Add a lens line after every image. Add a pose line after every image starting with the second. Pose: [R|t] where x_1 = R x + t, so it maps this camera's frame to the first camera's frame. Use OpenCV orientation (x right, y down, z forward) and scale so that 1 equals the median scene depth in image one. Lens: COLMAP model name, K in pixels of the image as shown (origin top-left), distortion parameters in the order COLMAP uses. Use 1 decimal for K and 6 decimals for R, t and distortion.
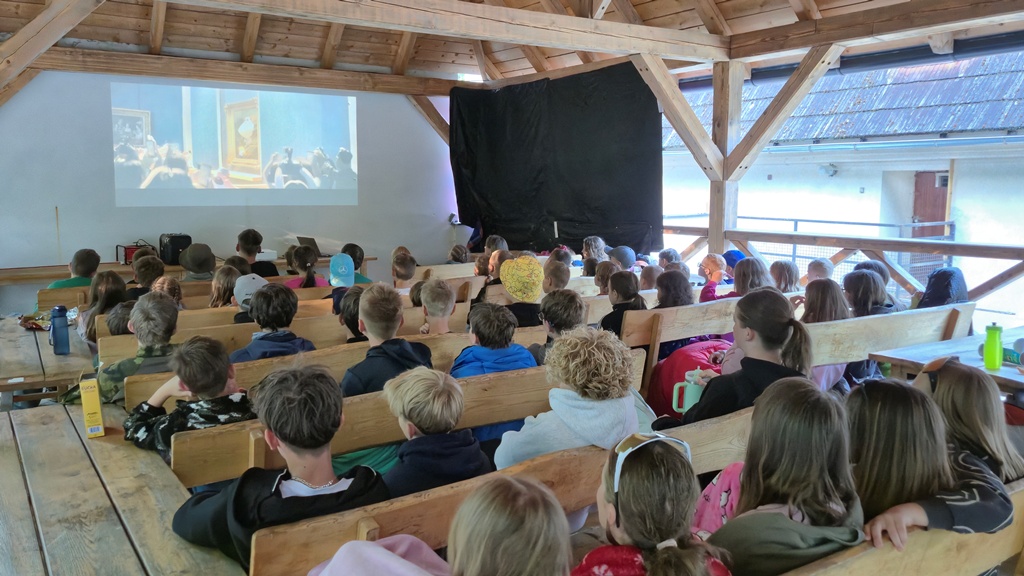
lens RADIAL K [[824.7, 0, 515.9], [0, 824.7, 283.1], [0, 0, 1]] dist [0.049818, -0.011438]
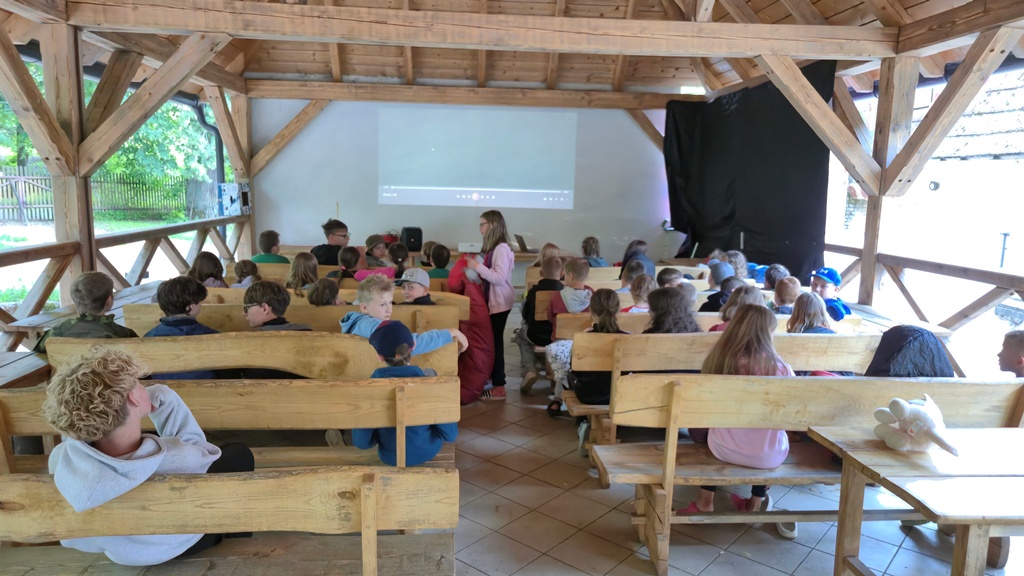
lens RADIAL K [[695.4, 0, 514.6], [0, 695.4, 291.5], [0, 0, 1]] dist [0.045423, -0.018604]
pose [[0.879172, 0.090549, -0.467822, 0.218433], [-0.078156, 0.995885, 0.045881, -0.021817], [0.470051, -0.003774, 0.882631, 0.132961]]
